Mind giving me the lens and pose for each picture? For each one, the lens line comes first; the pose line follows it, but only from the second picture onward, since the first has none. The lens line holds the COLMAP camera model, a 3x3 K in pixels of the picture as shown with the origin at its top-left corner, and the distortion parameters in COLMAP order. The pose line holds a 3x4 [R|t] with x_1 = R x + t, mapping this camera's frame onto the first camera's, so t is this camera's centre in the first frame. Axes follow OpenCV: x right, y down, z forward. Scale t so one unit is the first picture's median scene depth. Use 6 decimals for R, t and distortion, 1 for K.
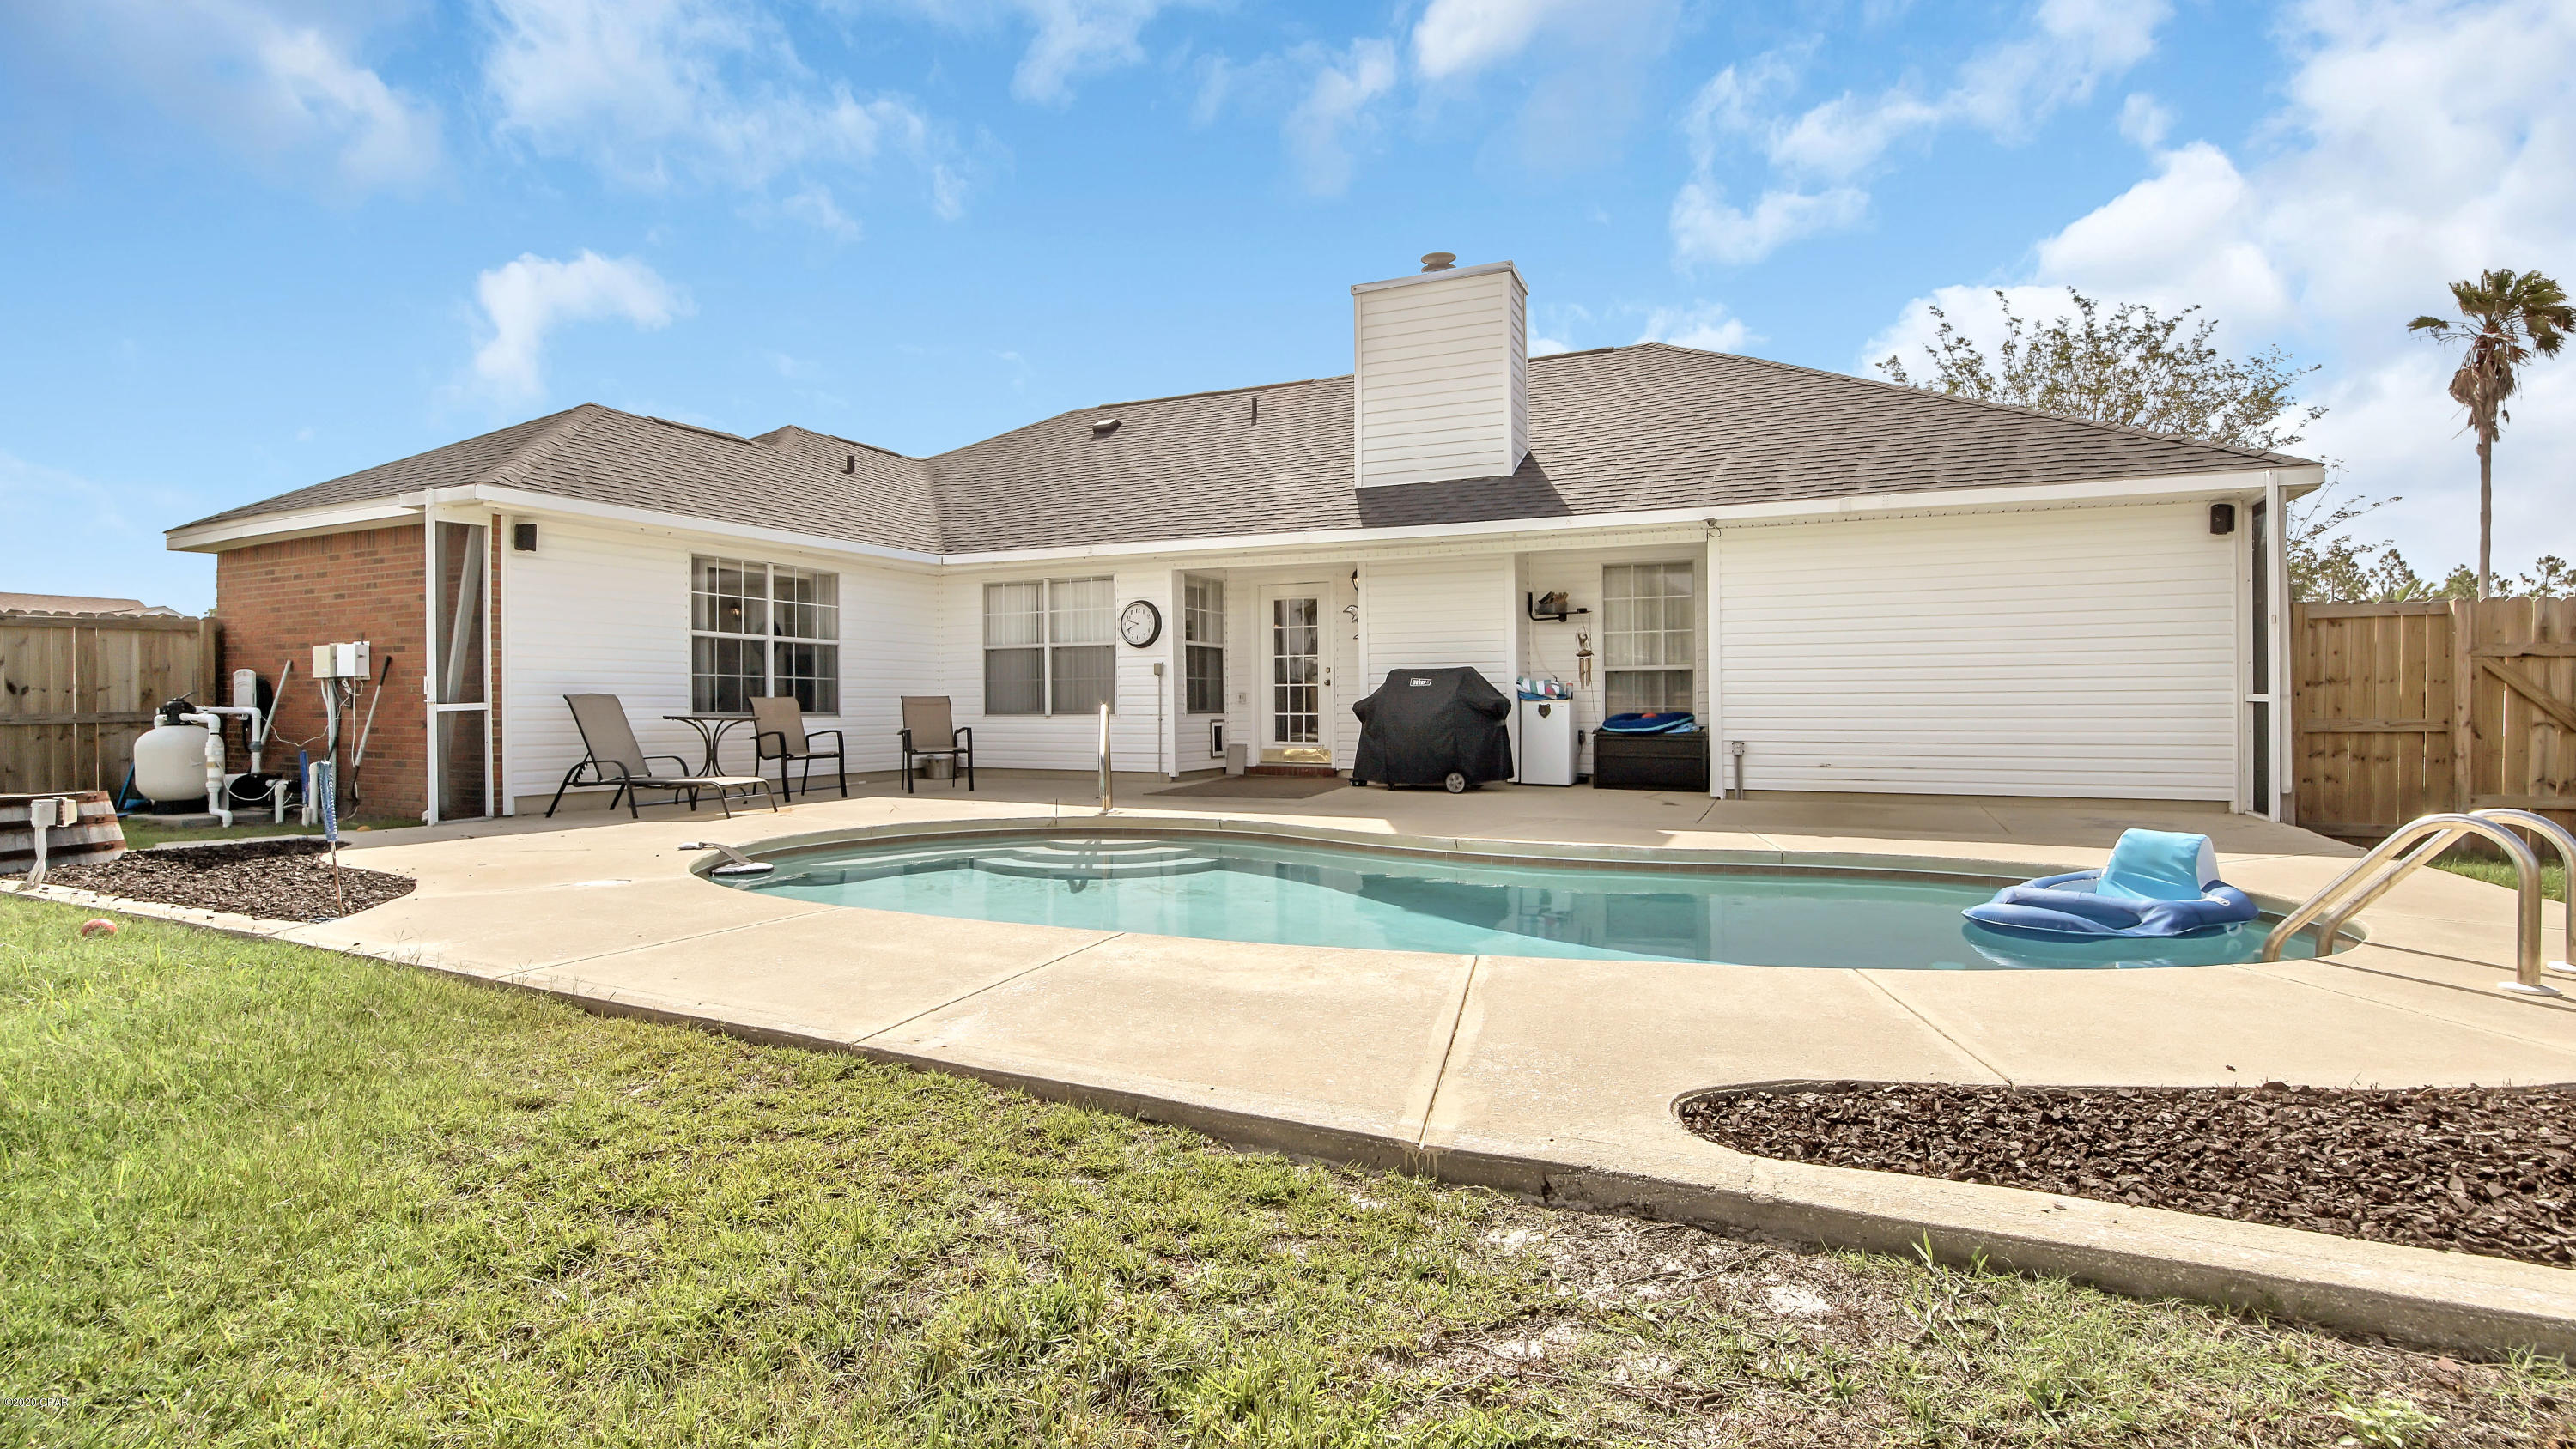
lens RADIAL K [[1202.1, 0, 1289.8], [0, 1202.1, 708.6], [0, 0, 1]] dist [-0.005246, 0.000261]
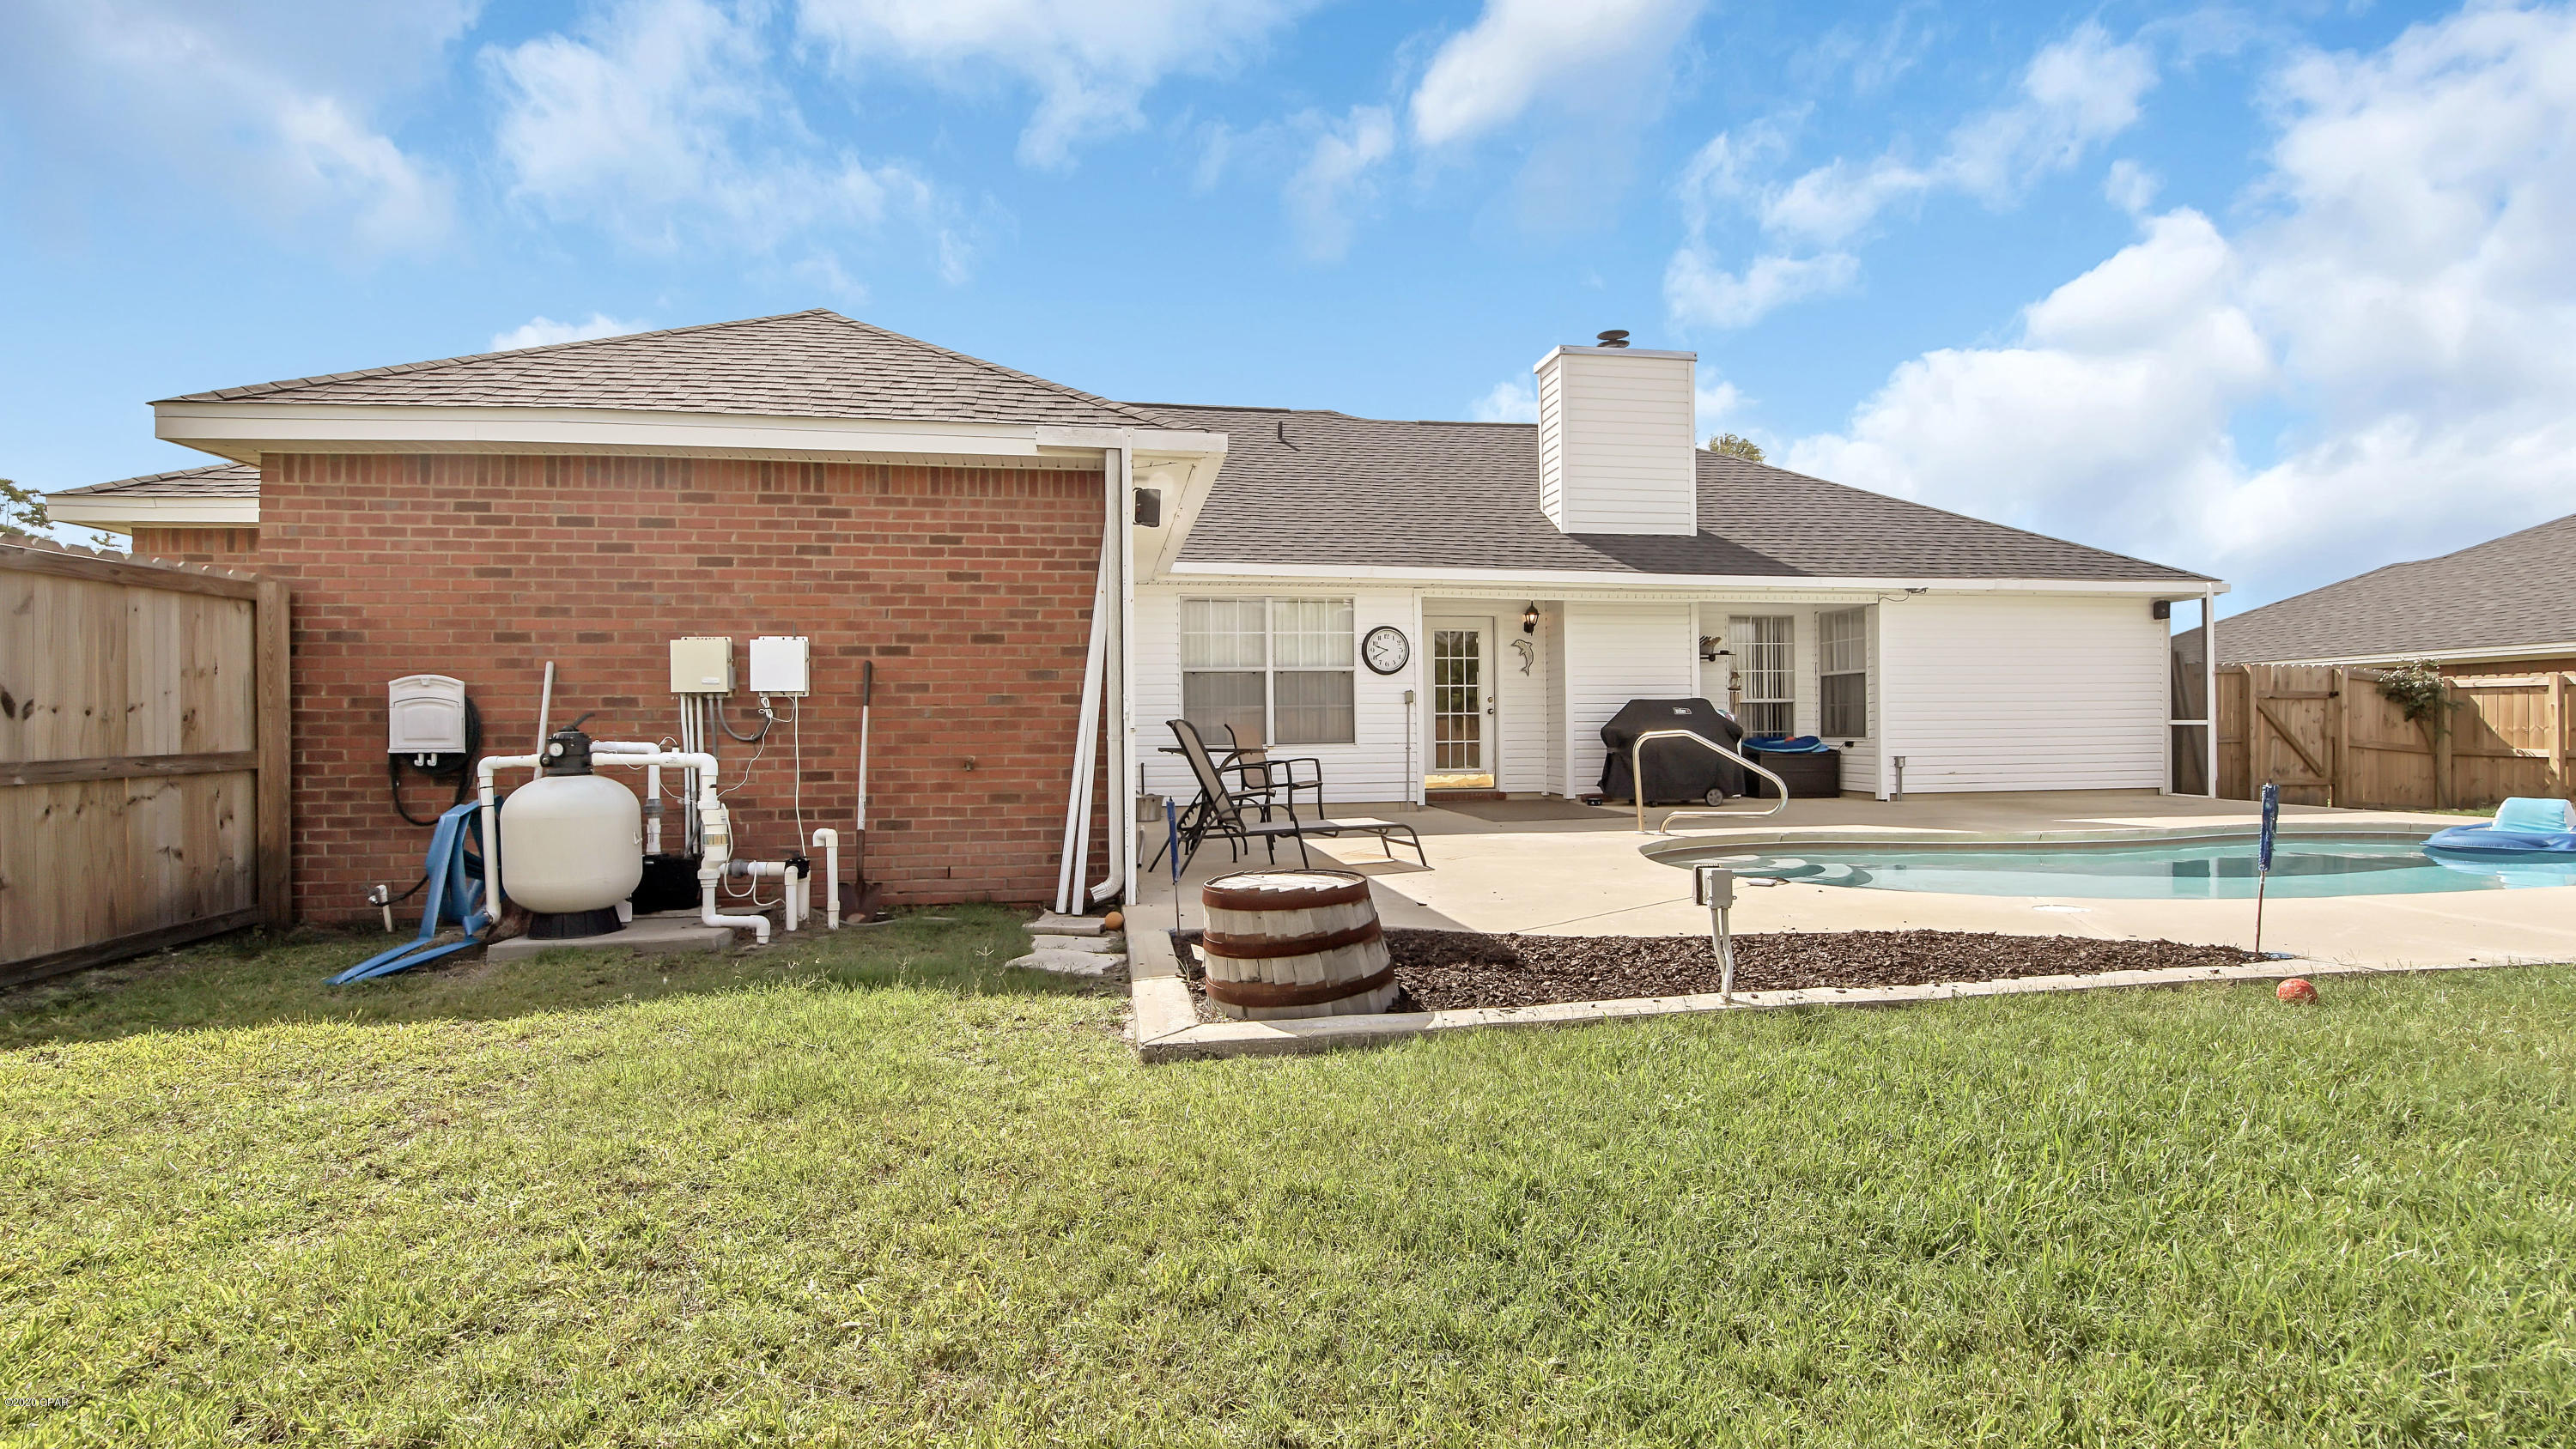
lens RADIAL K [[1202.1, 0, 1286.0], [0, 1202.1, 735.2], [0, 0, 1]] dist [-0.005246, 0.000261]
pose [[0.817295, -0.004994, 0.576198, -0.798342], [0.009404, 0.999945, -0.004671, 0.002245], [-0.576143, 0.009236, 0.817297, 0.267576]]
